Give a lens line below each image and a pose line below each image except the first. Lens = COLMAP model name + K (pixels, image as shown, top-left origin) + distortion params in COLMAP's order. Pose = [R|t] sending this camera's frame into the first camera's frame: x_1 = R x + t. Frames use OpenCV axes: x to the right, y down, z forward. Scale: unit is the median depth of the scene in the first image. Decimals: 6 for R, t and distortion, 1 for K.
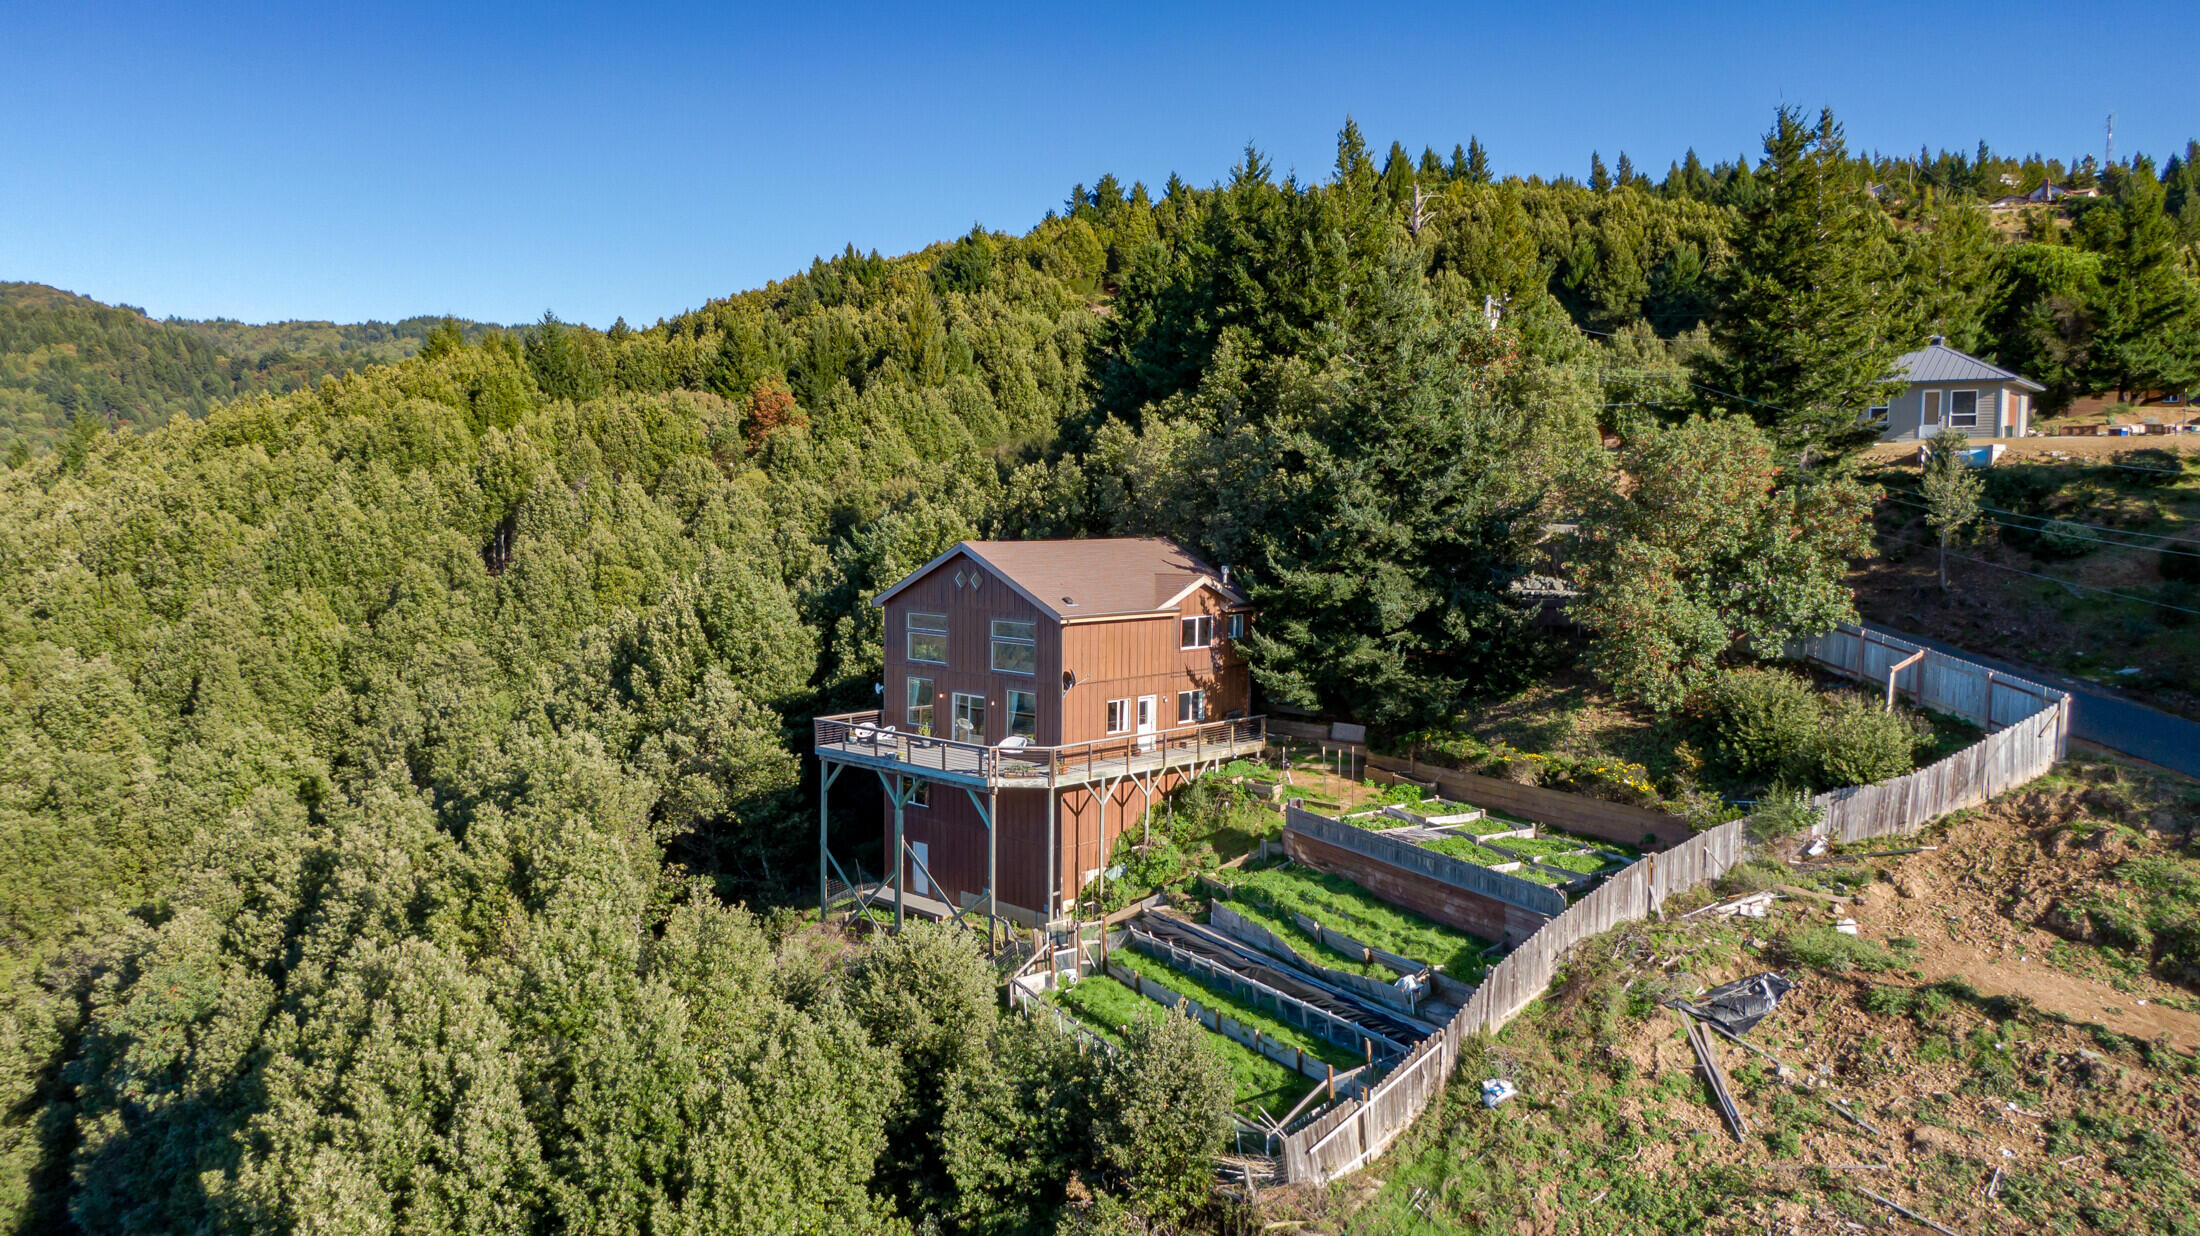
lens RADIAL K [[1555.3, 0, 1108.9], [0, 1555.3, 622.6], [0, 0, 1]] dist [0.053120, -0.089773]
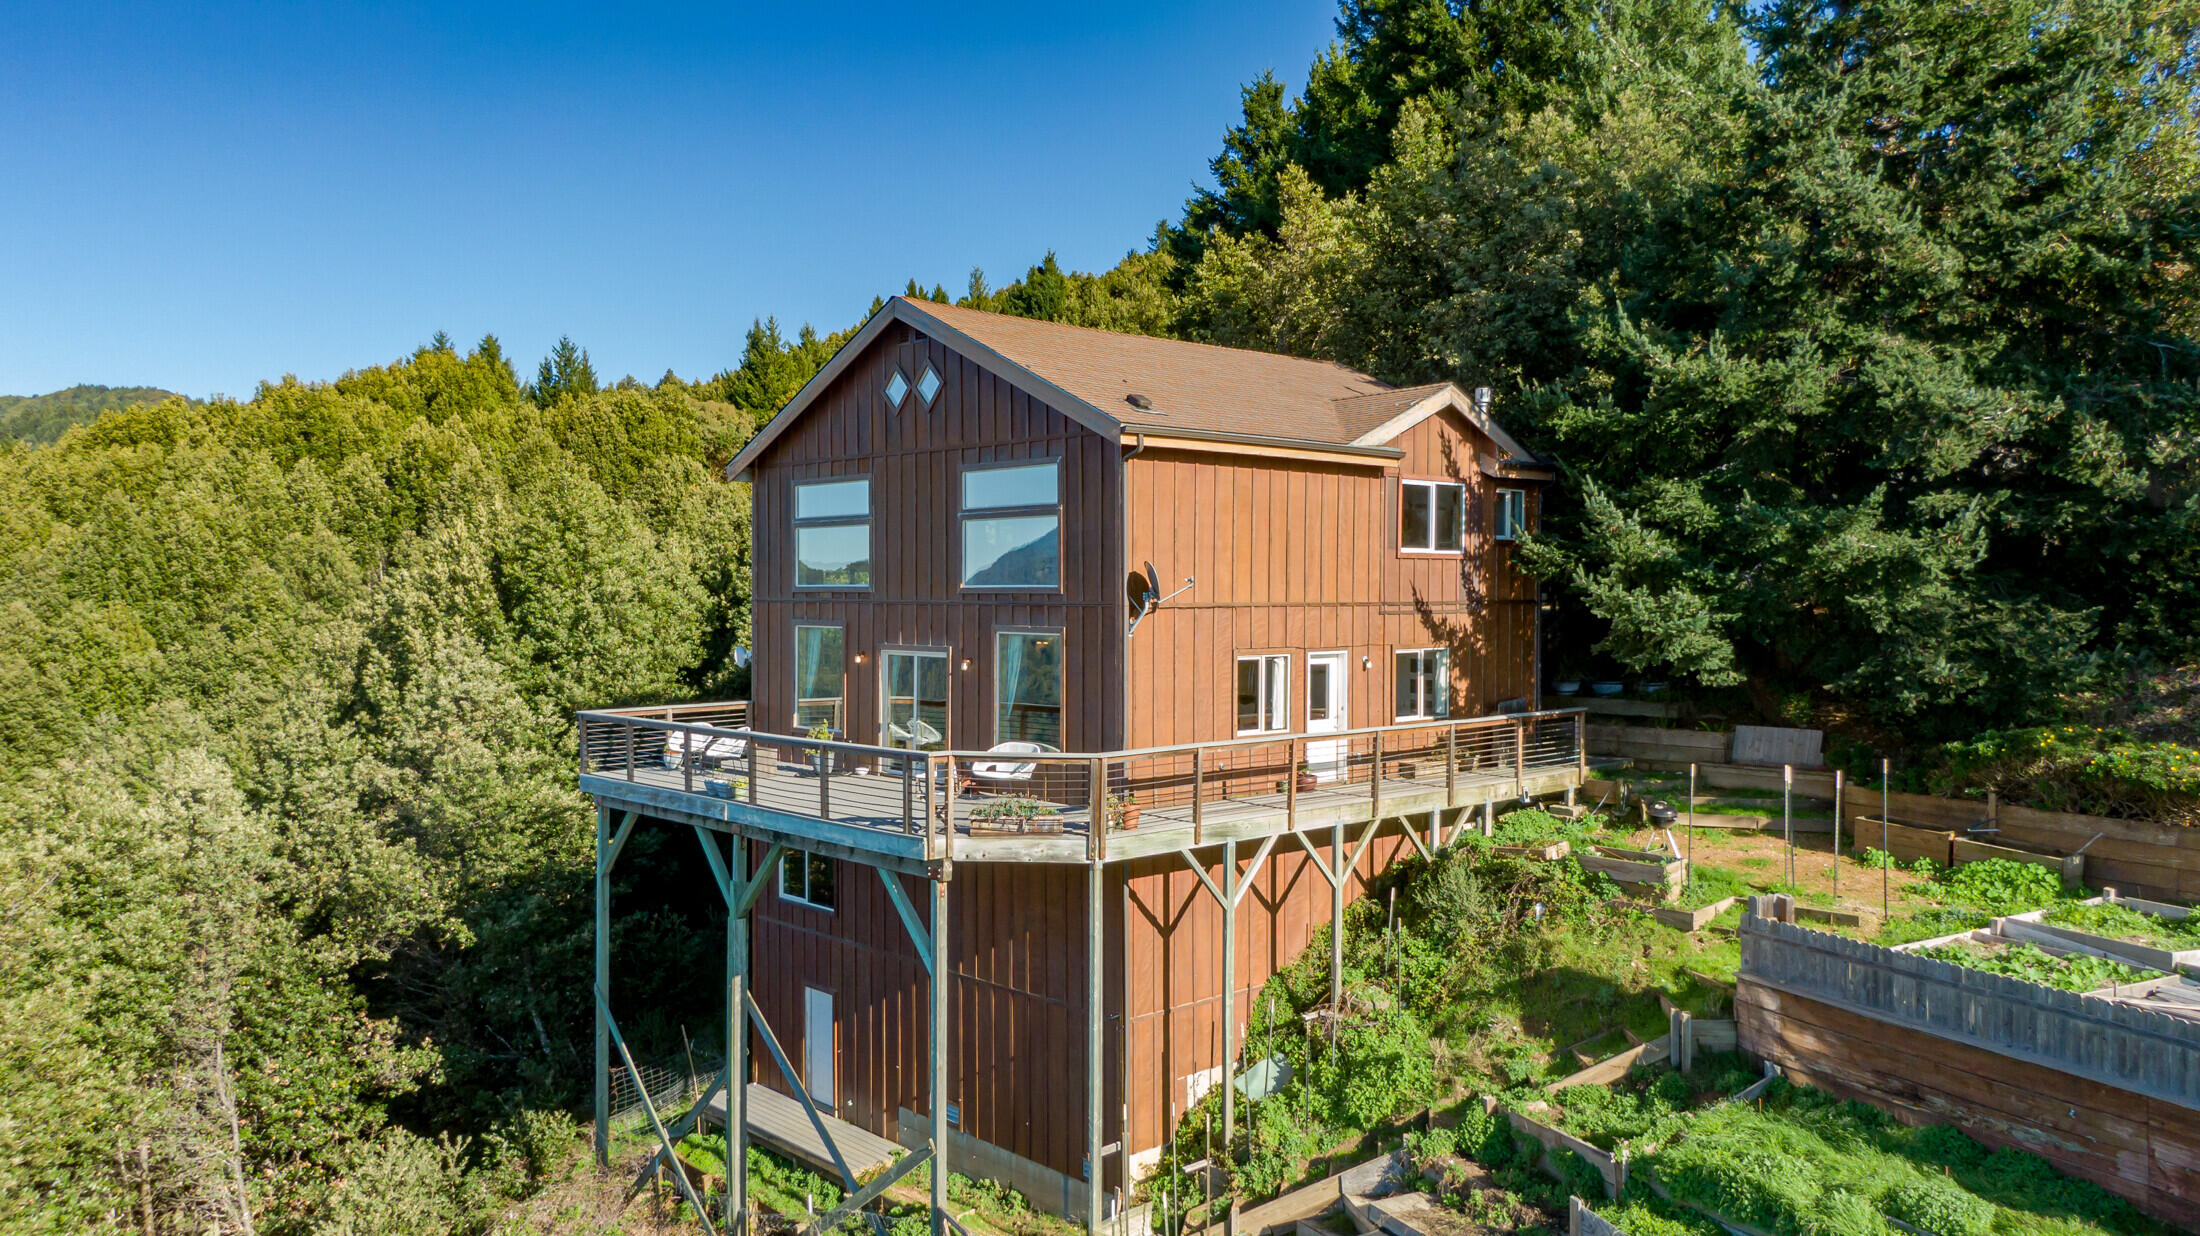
lens RADIAL K [[1555.3, 0, 1108.9], [0, 1555.3, 622.6], [0, 0, 1]] dist [0.053120, -0.089773]
pose [[0.998469, -0.005667, -0.055031, -0.011889], [0.002315, 0.998148, -0.060783, 0.065294], [0.055274, 0.060562, 0.996633, 0.572005]]
